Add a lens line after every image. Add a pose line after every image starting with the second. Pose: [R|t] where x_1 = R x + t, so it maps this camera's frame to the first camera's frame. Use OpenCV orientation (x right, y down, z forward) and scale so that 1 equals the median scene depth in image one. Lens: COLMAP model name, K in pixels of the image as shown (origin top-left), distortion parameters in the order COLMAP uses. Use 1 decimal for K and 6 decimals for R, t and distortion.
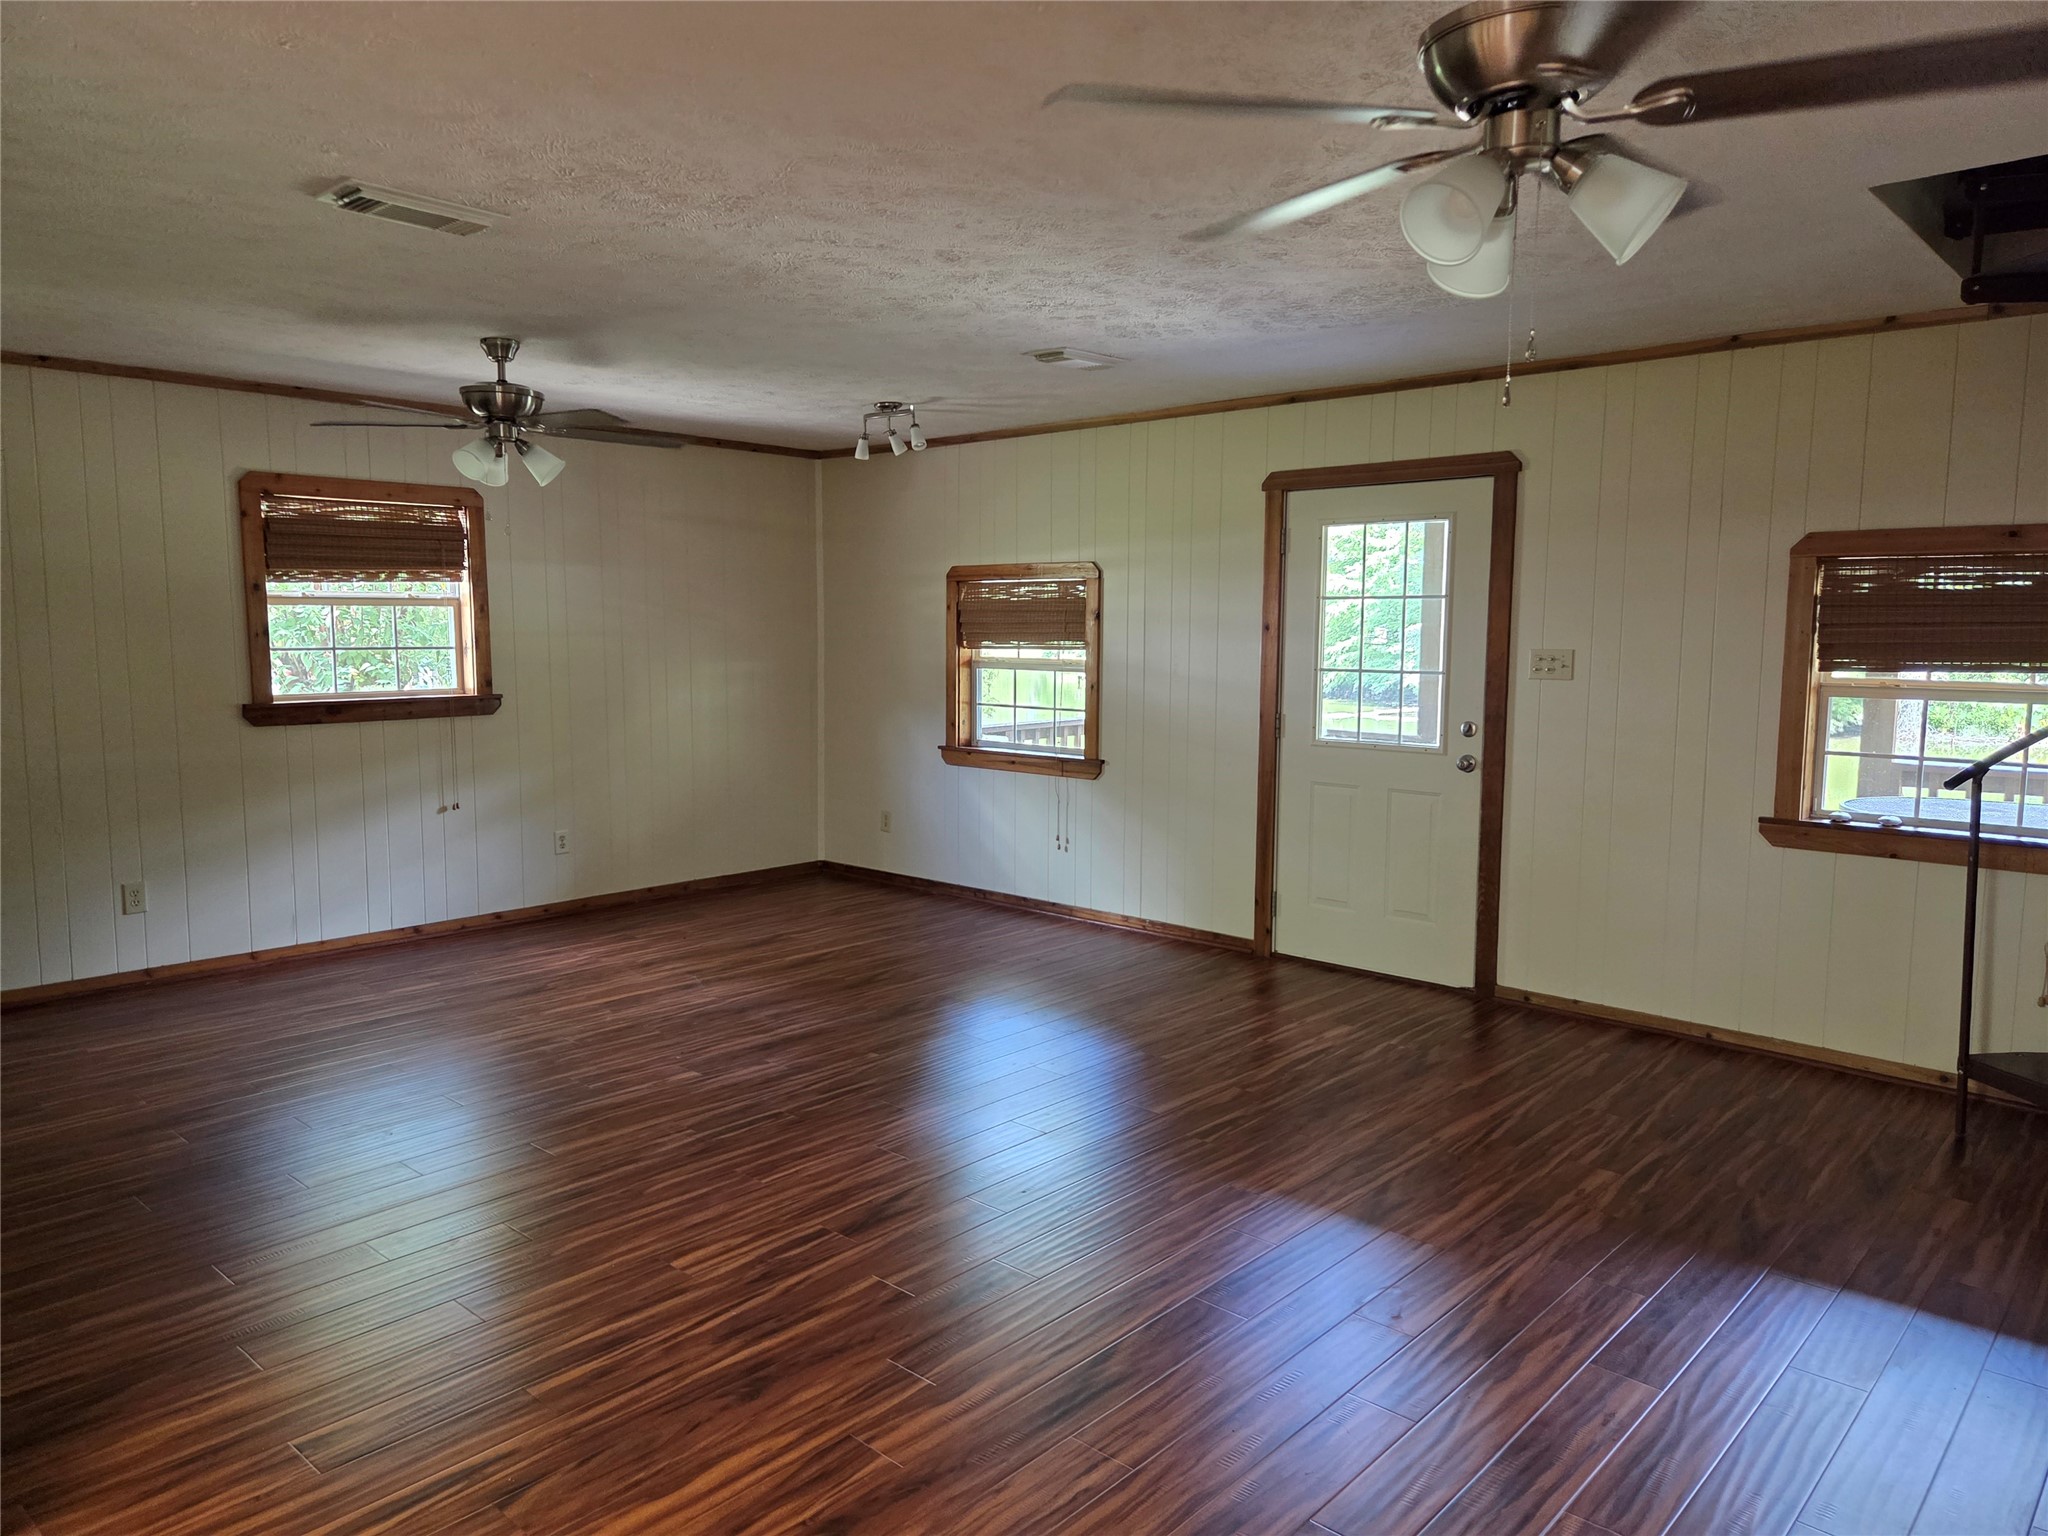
lens RADIAL K [[1438.2, 0, 1025.0], [0, 1438.2, 775.9], [0, 0, 1]] dist [0.079327, -0.000523]
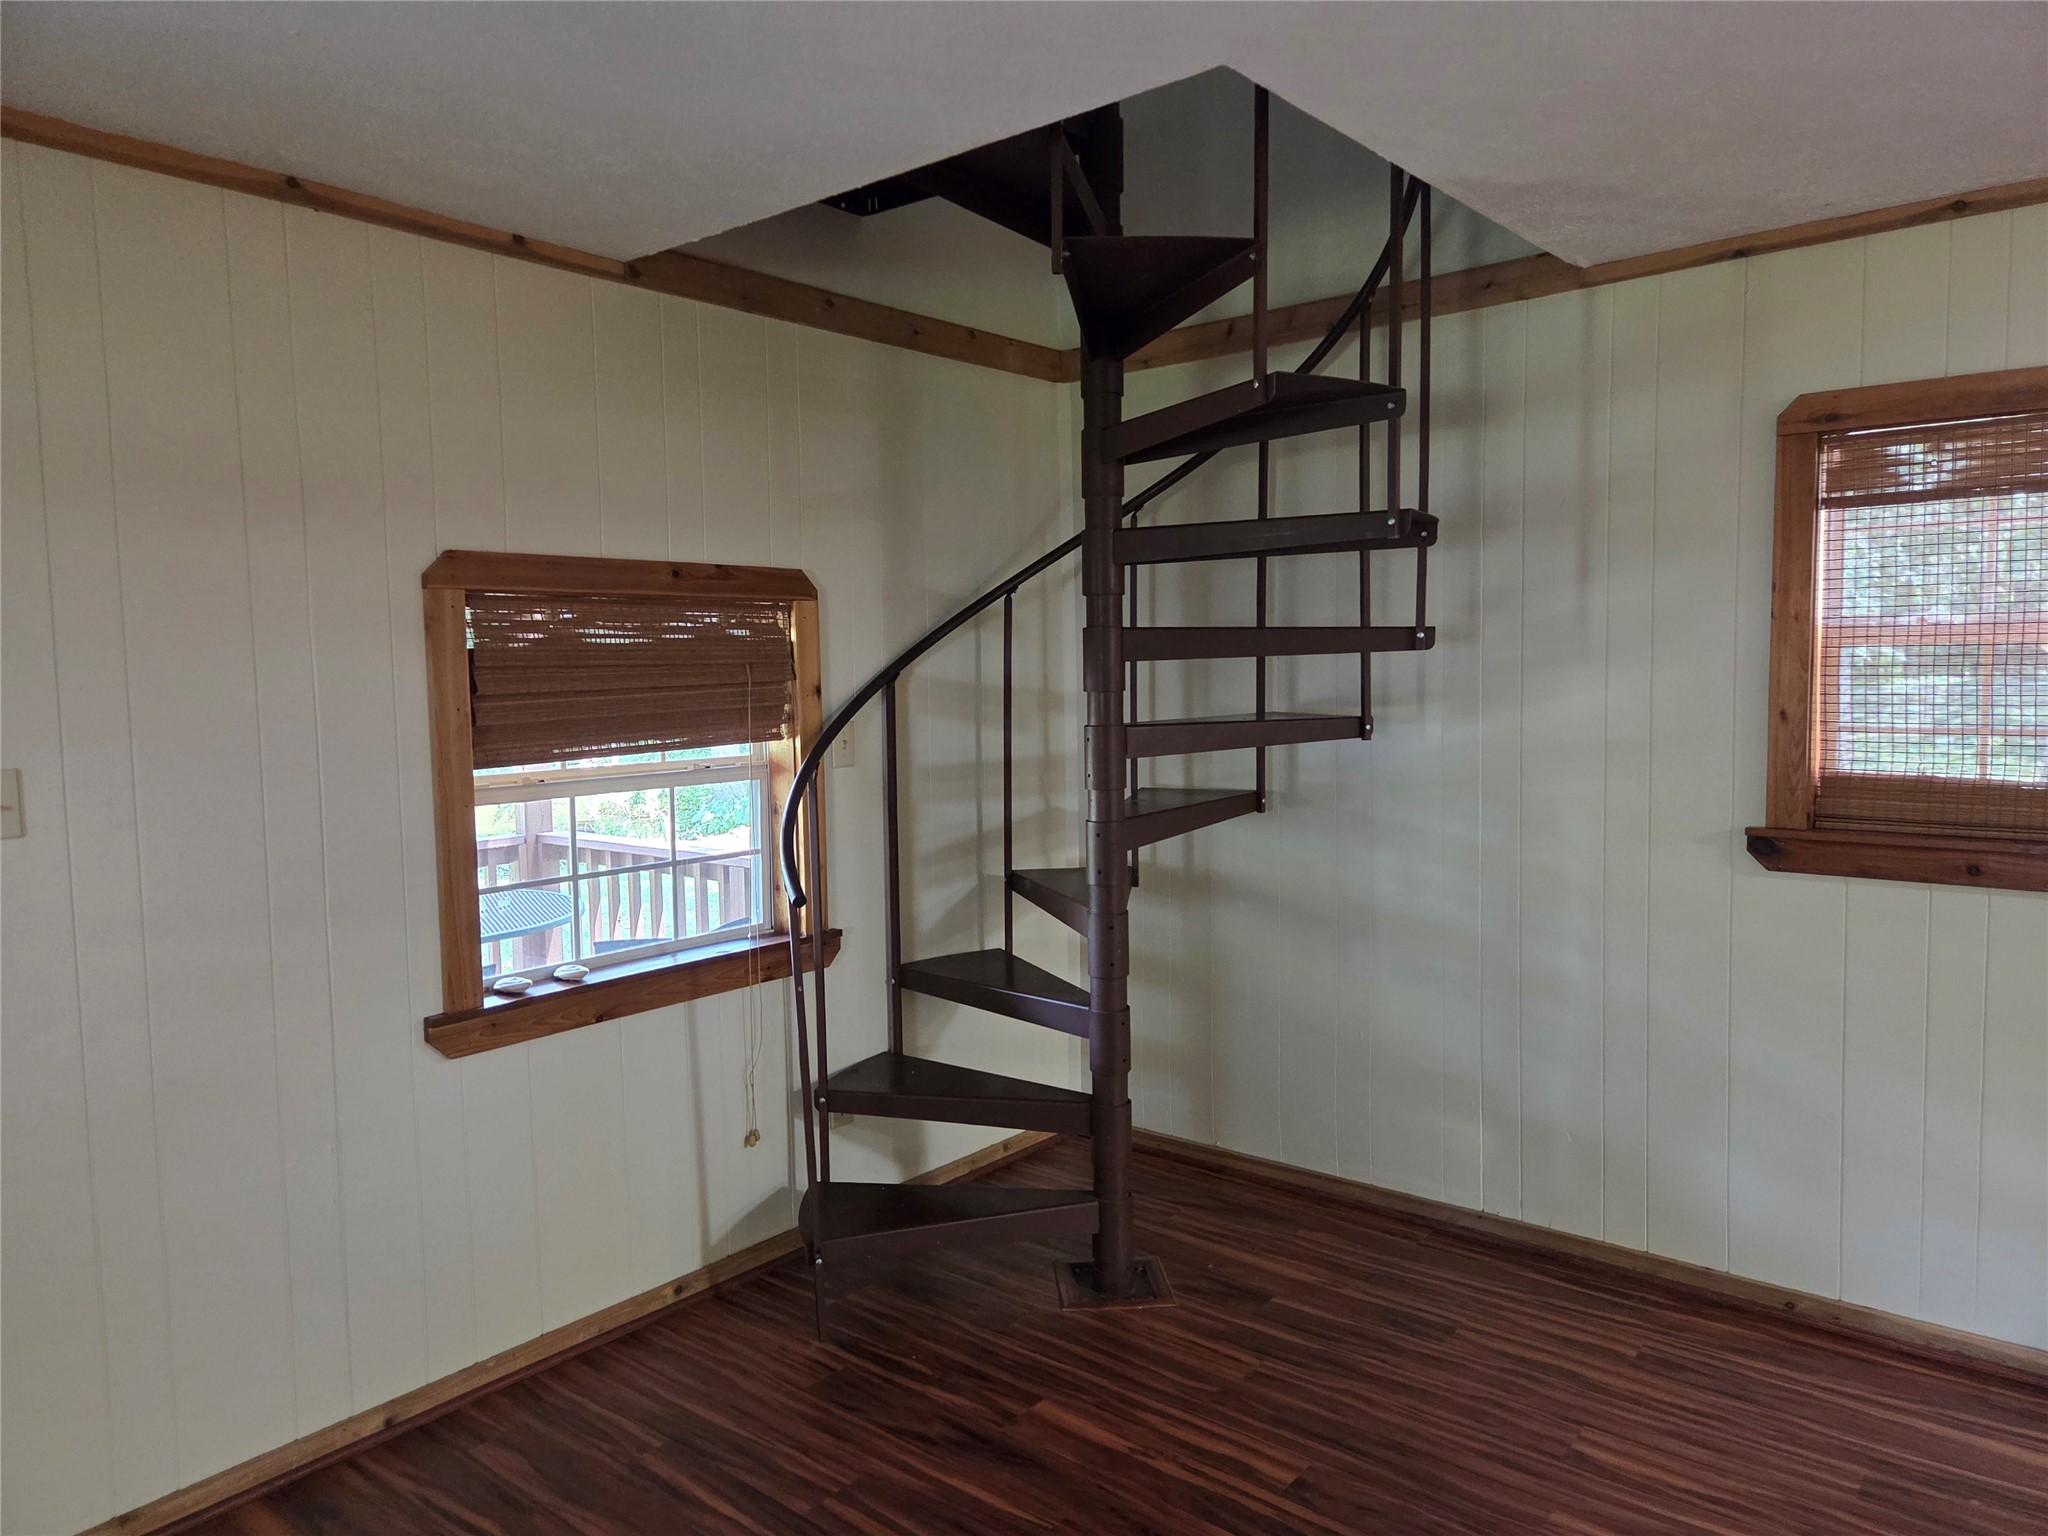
lens RADIAL K [[1438.2, 0, 1025.0], [0, 1438.2, 775.9], [0, 0, 1]] dist [0.079327, -0.000523]
pose [[-0.018882, -0.084981, 0.996204, -0.093368], [0.133668, 0.987222, 0.086748, -0.091909], [-0.990846, 0.134798, -0.007282, 0.776344]]
